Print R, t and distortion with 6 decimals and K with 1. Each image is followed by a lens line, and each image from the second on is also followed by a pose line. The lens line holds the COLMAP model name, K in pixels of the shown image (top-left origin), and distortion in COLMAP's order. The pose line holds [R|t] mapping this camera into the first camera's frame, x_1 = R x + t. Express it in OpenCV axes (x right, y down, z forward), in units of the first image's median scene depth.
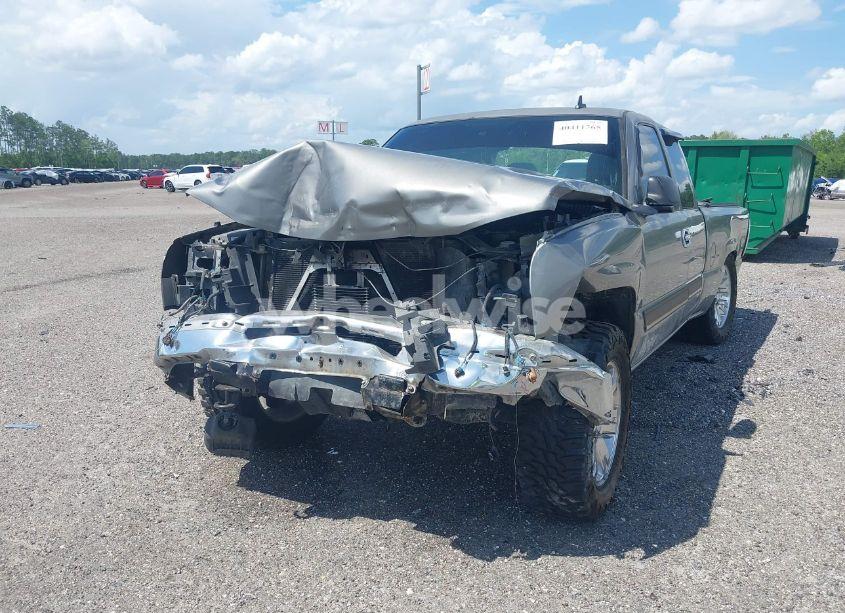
lens RADIAL K [[669.5, 0, 422.5], [0, 669.5, 306.5], [0, 0, 1]] dist [0.040166, -0.078681]
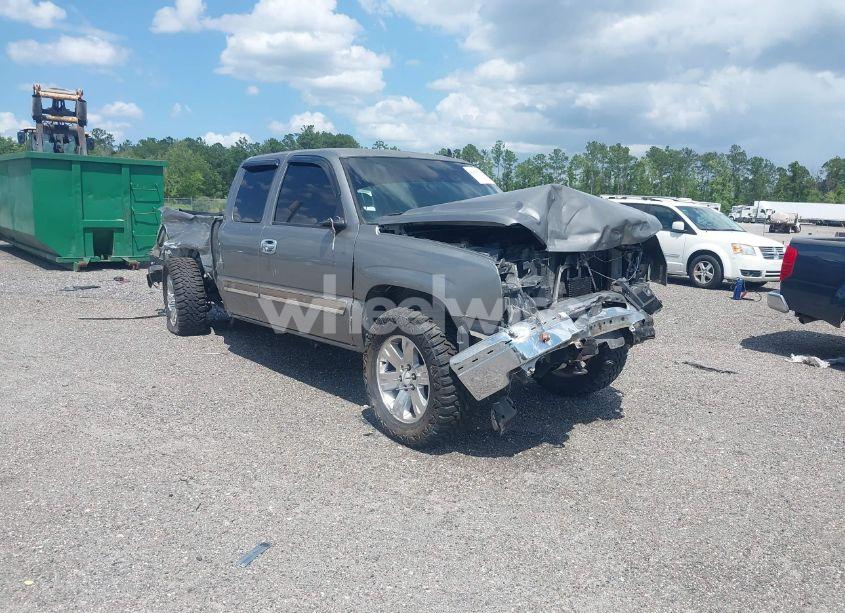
lens RADIAL K [[669.5, 0, 422.5], [0, 669.5, 306.5], [0, 0, 1]] dist [0.040166, -0.078681]
pose [[0.314275, -0.139604, 0.939011, -1.613534], [0.151110, 0.983874, 0.095699, -0.160131], [-0.937228, 0.111819, 0.330303, 0.806915]]
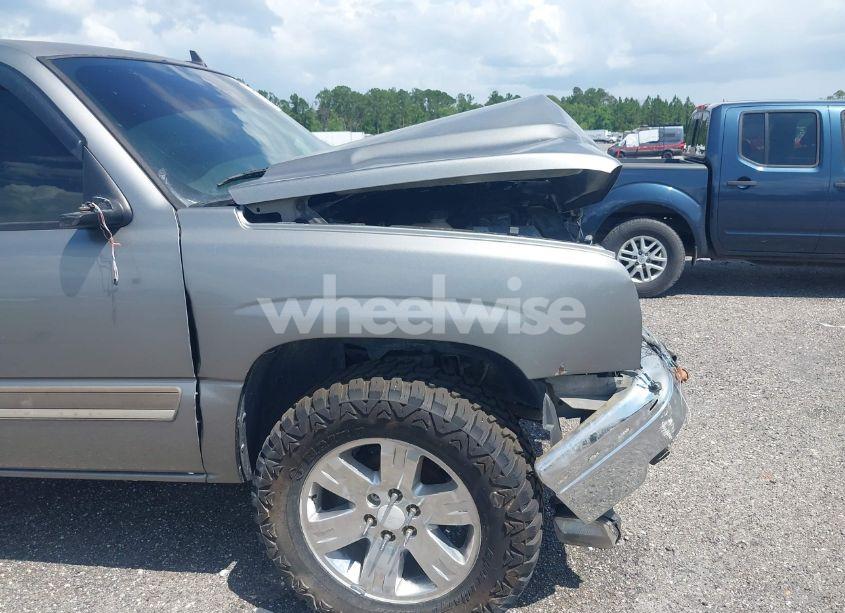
lens RADIAL K [[672.4, 0, 419.2], [0, 672.4, 311.9], [0, 0, 1]] dist [-0.009115, 0.002443]
pose [[-0.360823, -0.224296, 0.905261, -0.898336], [0.208374, 0.926725, 0.312669, -0.285109], [-0.909058, 0.301451, -0.287646, 1.434427]]
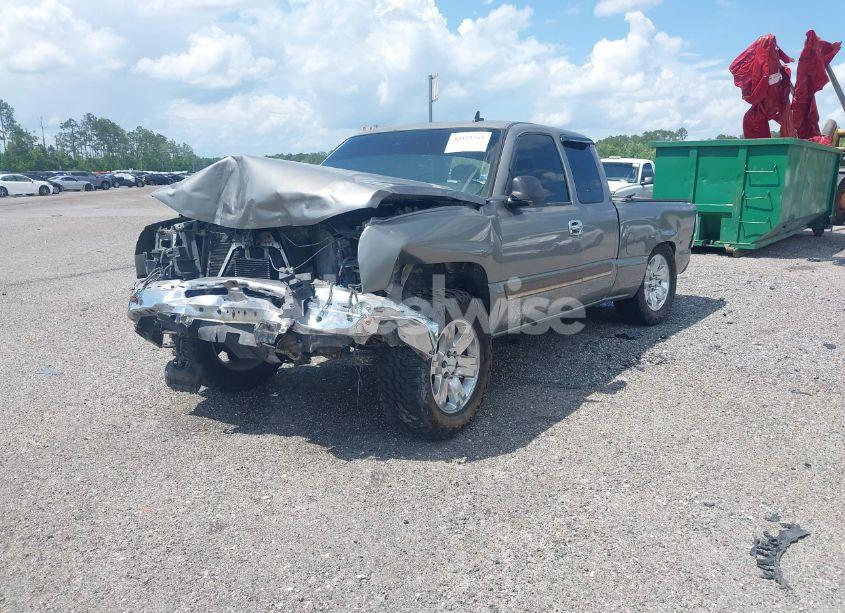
lens RADIAL K [[669.5, 0, 422.5], [0, 669.5, 306.5], [0, 0, 1]] dist [0.040166, -0.078681]
pose [[0.995259, 0.011062, -0.096628, 0.340762], [-0.011122, 0.999938, -0.000084, 0.059463], [0.096621, 0.001158, 0.995321, -0.308037]]
